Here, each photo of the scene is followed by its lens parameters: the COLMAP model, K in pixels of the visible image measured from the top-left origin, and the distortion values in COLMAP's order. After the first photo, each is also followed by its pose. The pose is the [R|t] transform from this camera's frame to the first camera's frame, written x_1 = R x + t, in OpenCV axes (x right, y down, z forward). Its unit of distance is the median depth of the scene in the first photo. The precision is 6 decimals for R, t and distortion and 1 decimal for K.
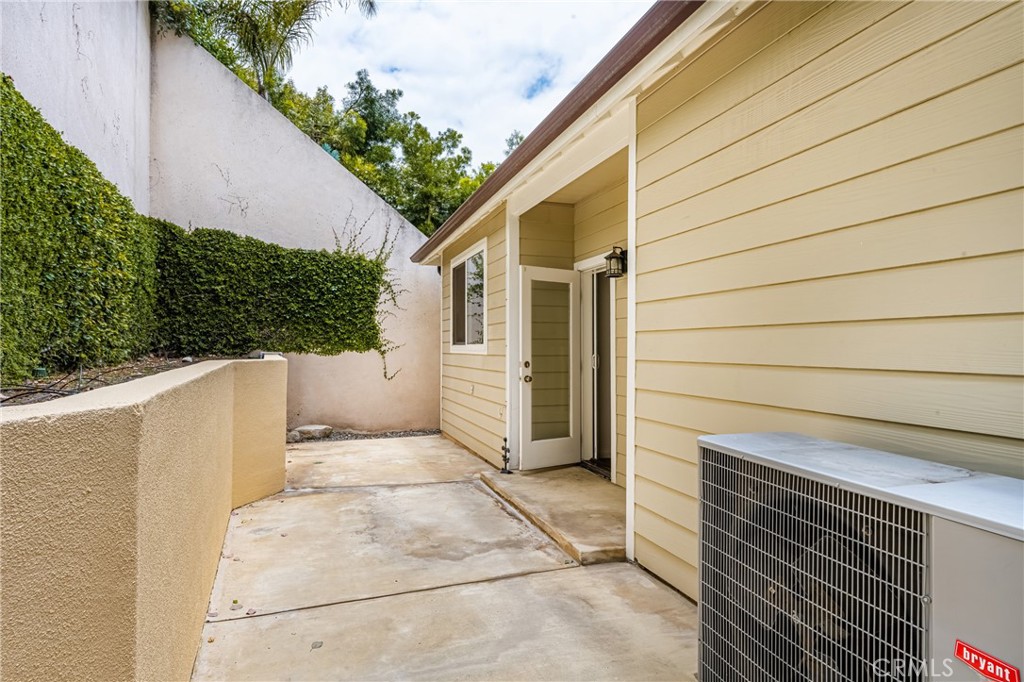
lens RADIAL K [[559.9, 0, 512.3], [0, 559.9, 344.3], [0, 0, 1]] dist [0.000331, 0.000034]
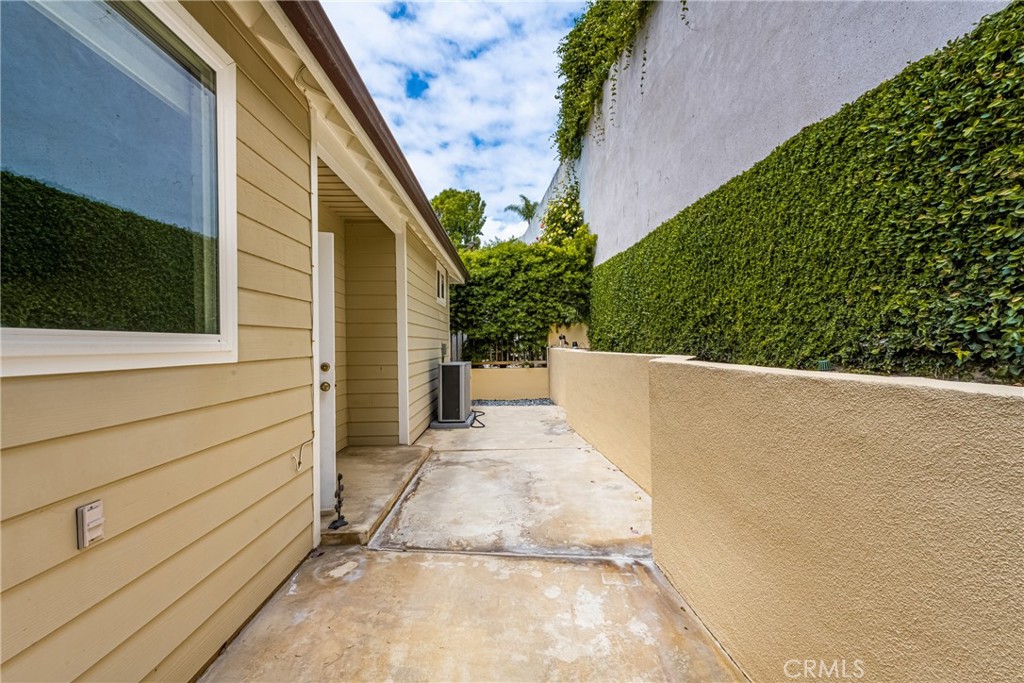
lens RADIAL K [[425.6, 0, 512.9], [0, 425.6, 345.7], [0, 0, 1]] dist [-0.001480, 0.000052]
pose [[-0.952530, 0.001970, 0.304439, -0.457781], [0.001975, 0.999998, -0.000293, 0.009138], [-0.304439, 0.000322, -0.952532, 1.739422]]
